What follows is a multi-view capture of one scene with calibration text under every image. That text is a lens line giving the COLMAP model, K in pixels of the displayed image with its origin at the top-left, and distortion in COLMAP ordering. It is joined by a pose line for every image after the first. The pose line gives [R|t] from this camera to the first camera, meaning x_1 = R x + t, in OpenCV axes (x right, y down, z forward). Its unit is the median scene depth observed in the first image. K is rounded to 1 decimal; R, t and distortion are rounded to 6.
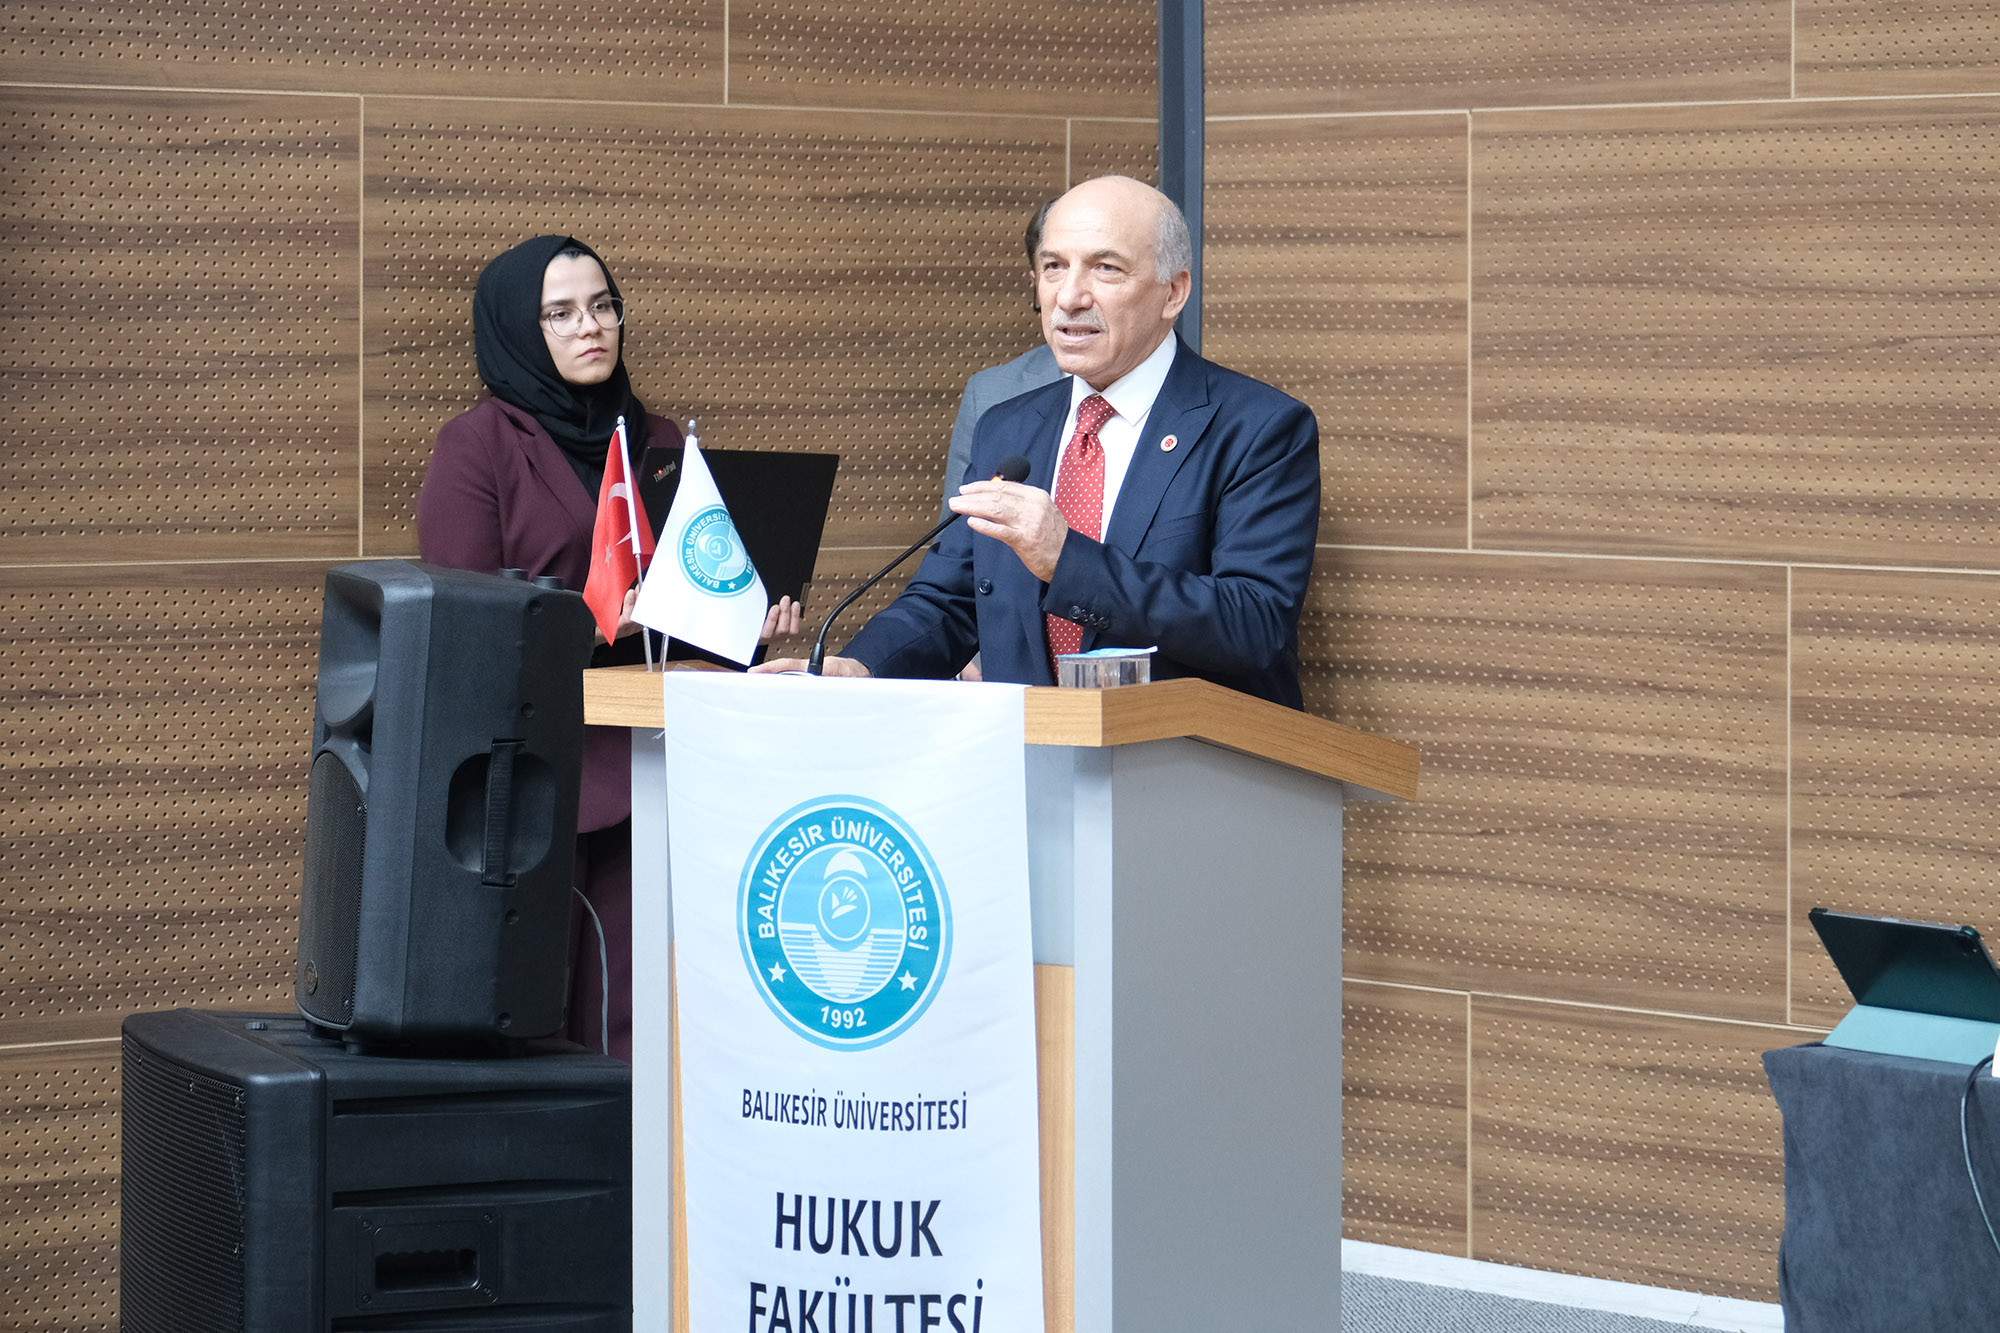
lens RADIAL K [[7327.0, 0, 1000.0], [0, 7327.0, 666.5], [0, 0, 1]] dist [-0.027419, 1.632115]
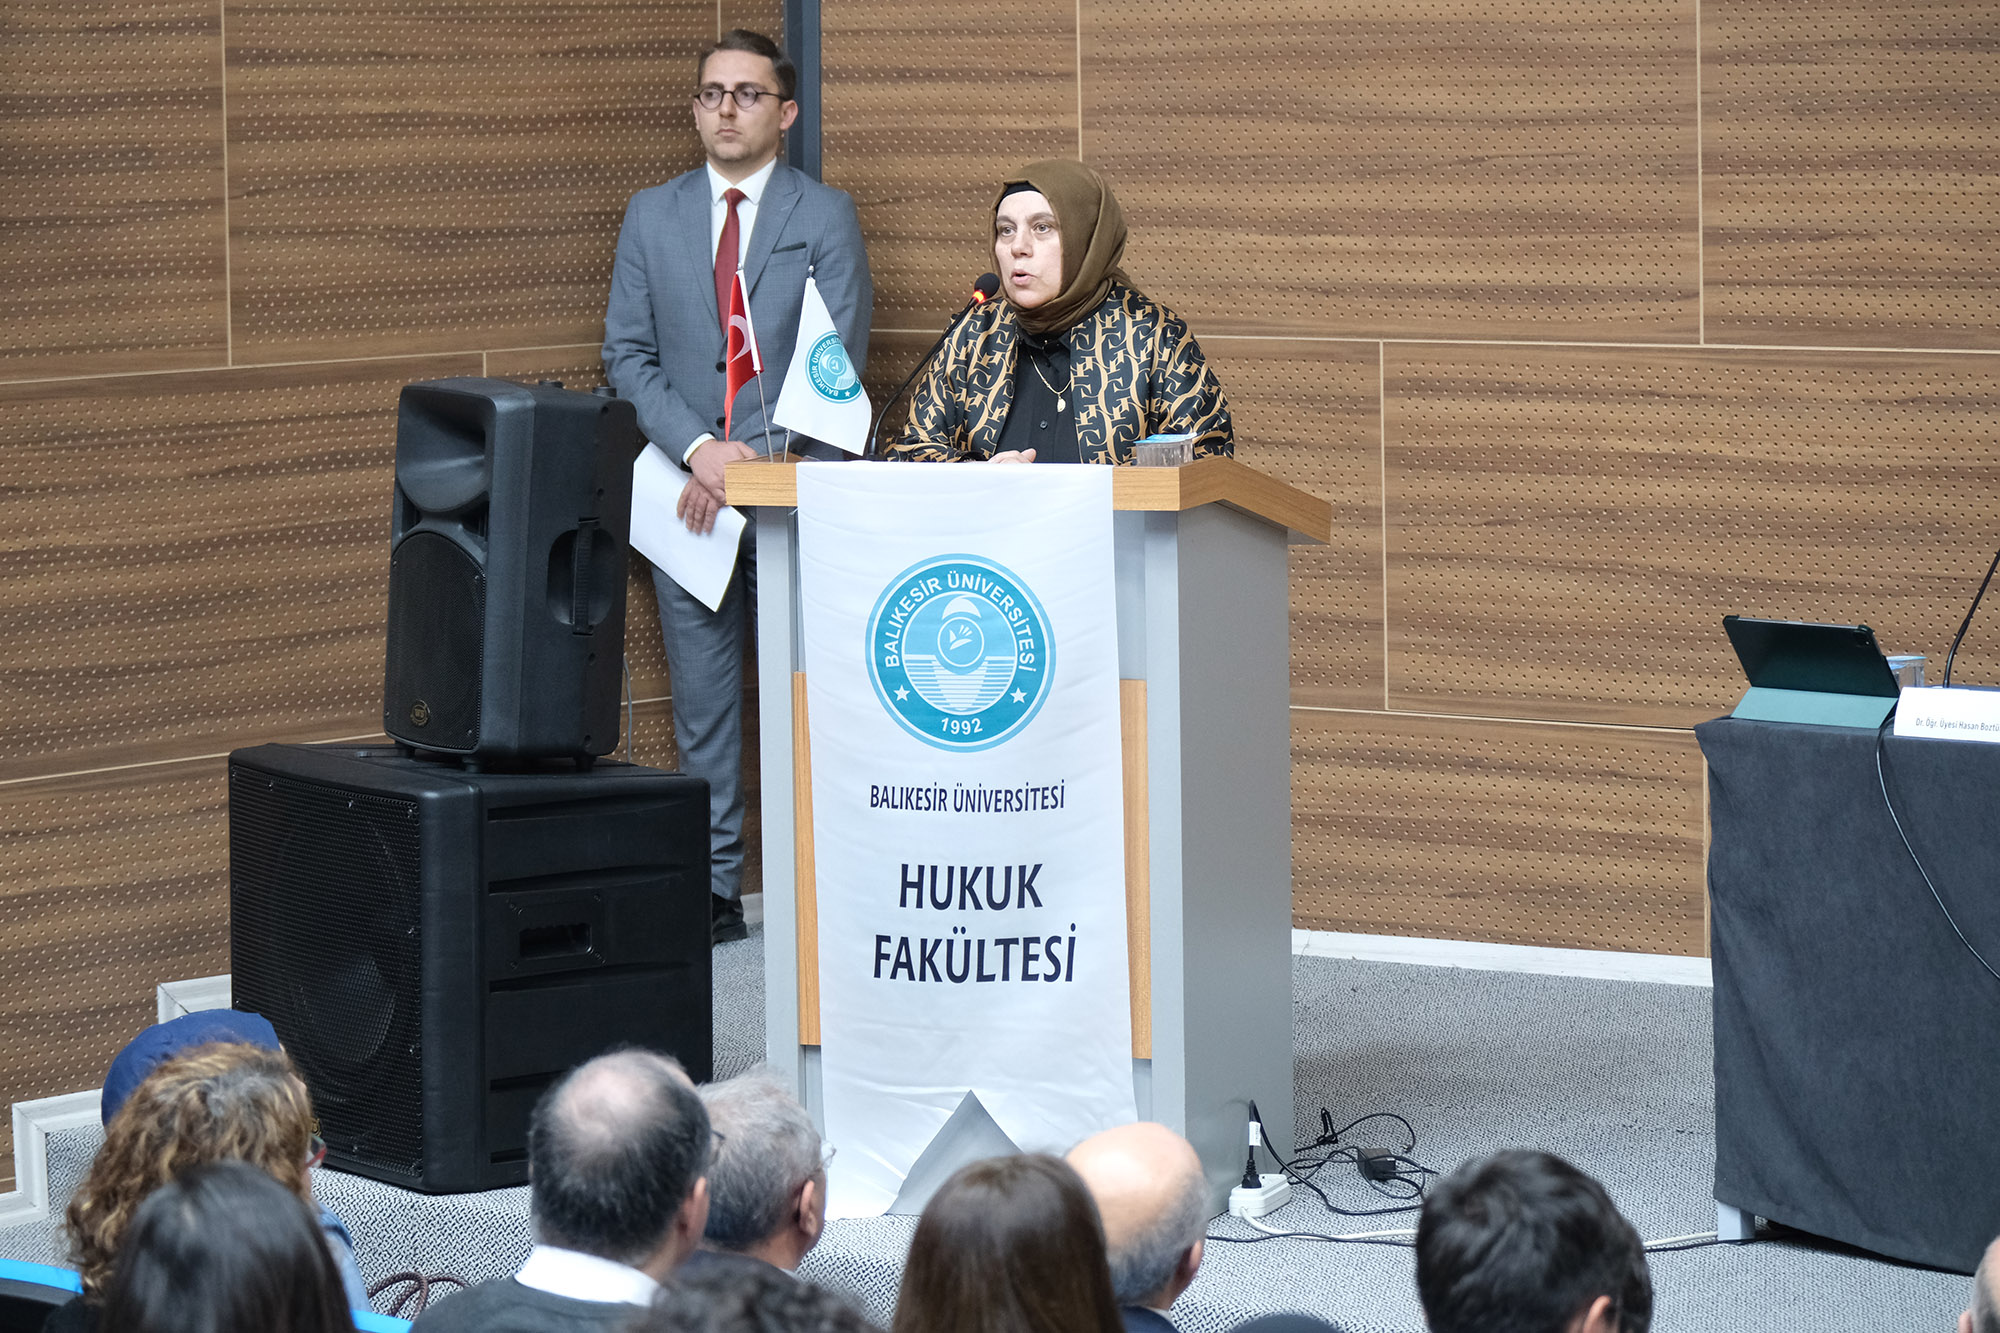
lens RADIAL K [[7327.0, 0, 1000.0], [0, 7327.0, 666.5], [0, 0, 1]] dist [-0.027419, 1.632115]
pose [[0.977583, -0.036269, 0.207401, -0.220089], [0.028150, 0.998722, 0.041965, -0.012973], [-0.208658, -0.035186, 0.977355, -0.205947]]
